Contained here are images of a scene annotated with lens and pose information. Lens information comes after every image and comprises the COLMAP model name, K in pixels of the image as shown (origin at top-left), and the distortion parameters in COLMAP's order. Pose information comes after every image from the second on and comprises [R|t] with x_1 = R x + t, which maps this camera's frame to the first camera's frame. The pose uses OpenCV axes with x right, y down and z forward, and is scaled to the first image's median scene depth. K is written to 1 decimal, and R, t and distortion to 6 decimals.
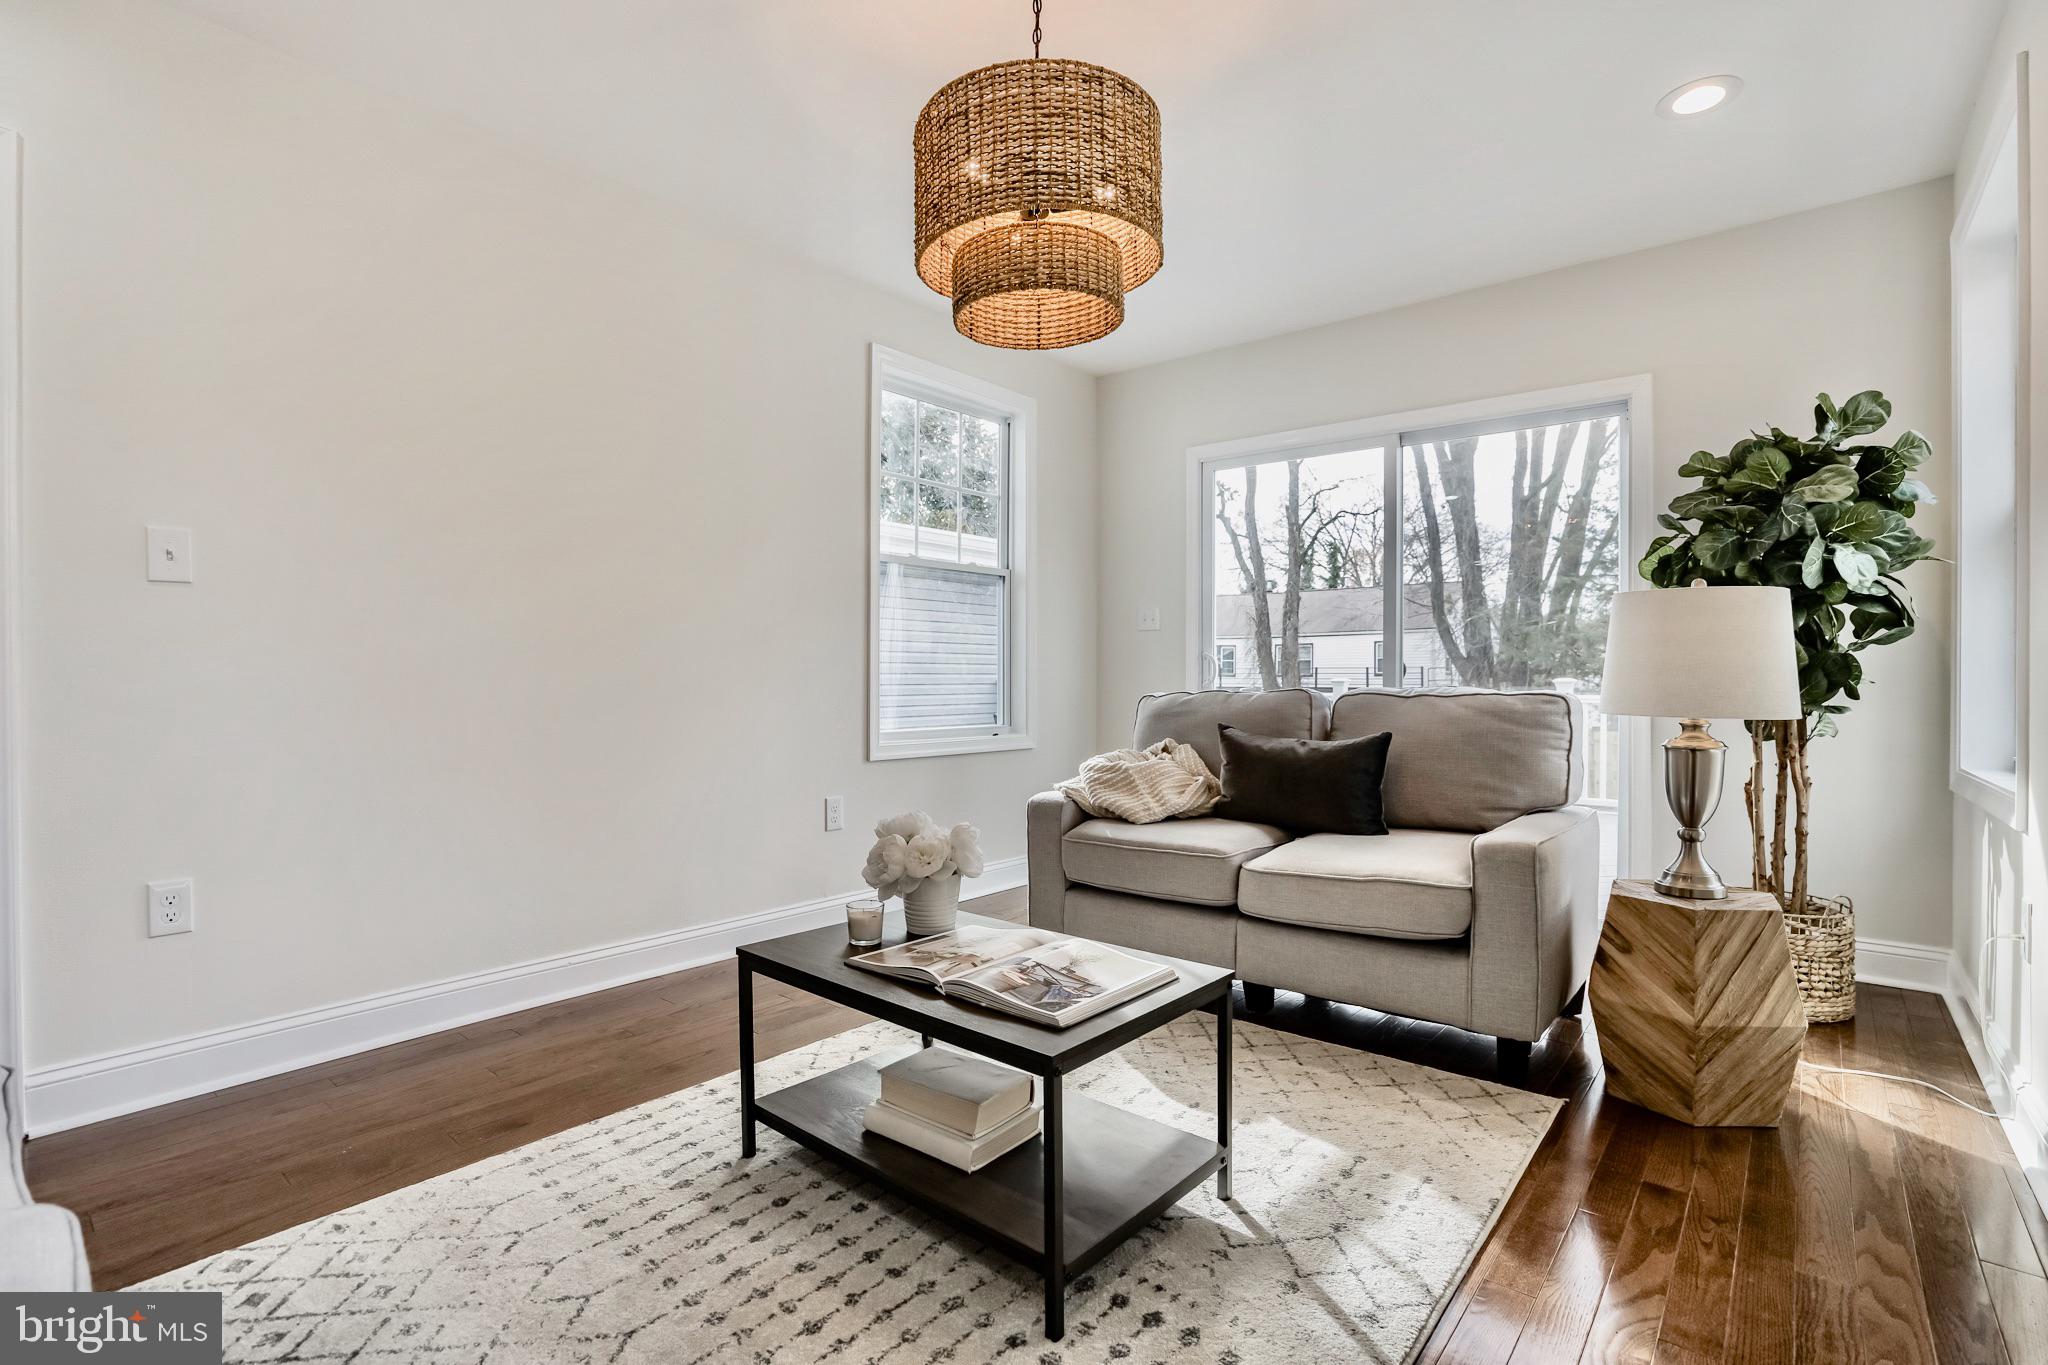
lens RADIAL K [[981.6, 0, 1024.0], [0, 981.6, 682.5], [0, 0, 1]] dist [-0.025485, -0.000043]
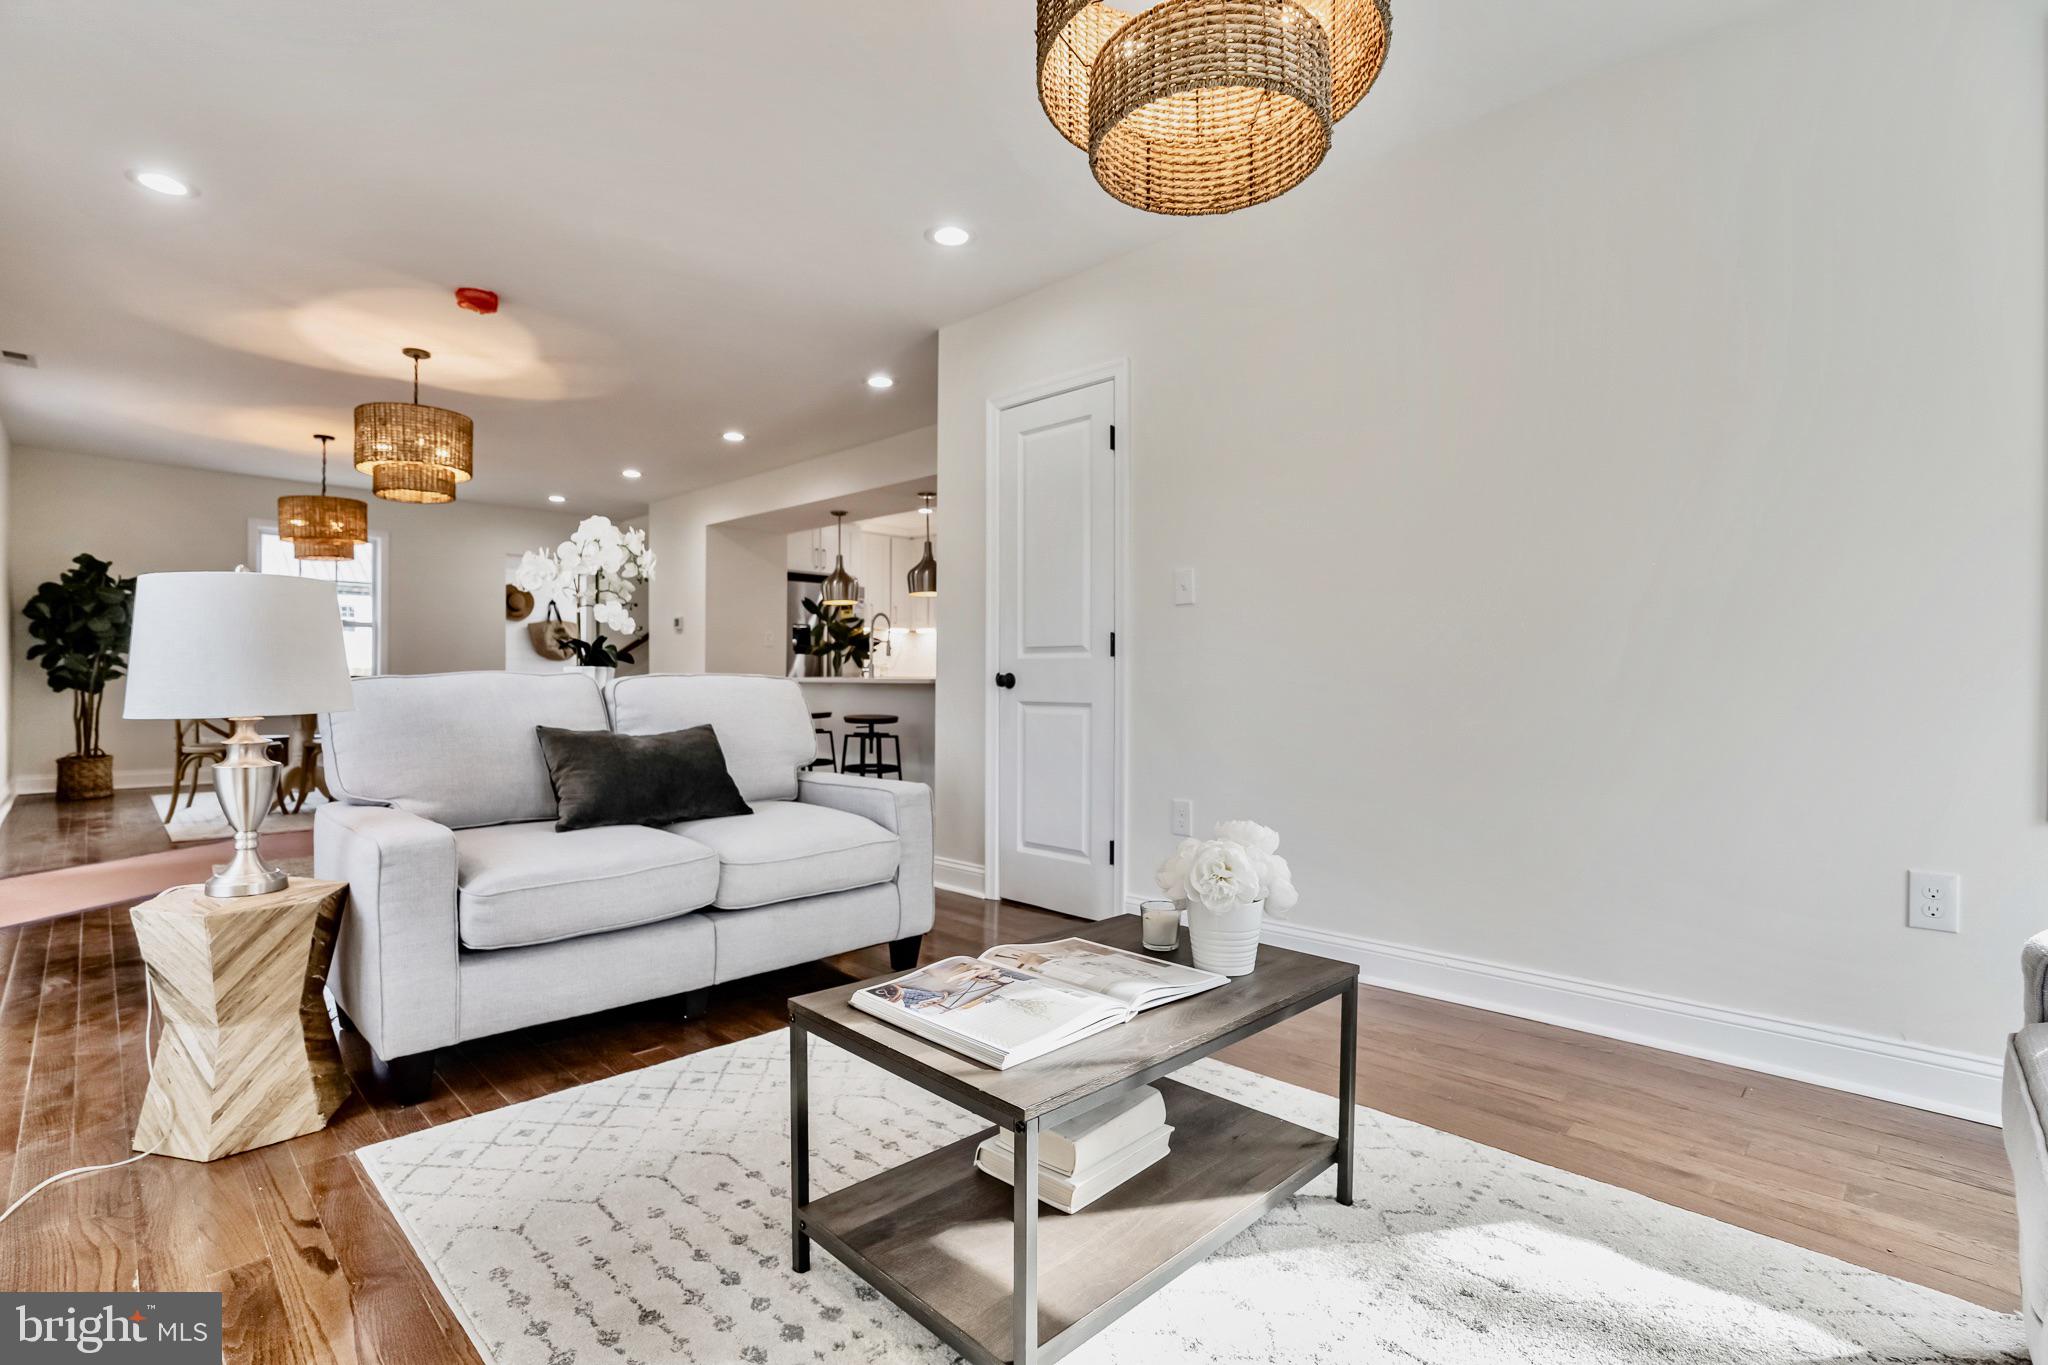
lens RADIAL K [[981.6, 0, 1024.0], [0, 981.6, 682.5], [0, 0, 1]] dist [-0.025485, -0.000043]
pose [[-0.096344, -0.001804, -0.995346, 0.970636], [-0.009452, 0.999955, -0.000897, 0.023398], [0.995303, 0.009322, -0.096357, 1.213538]]
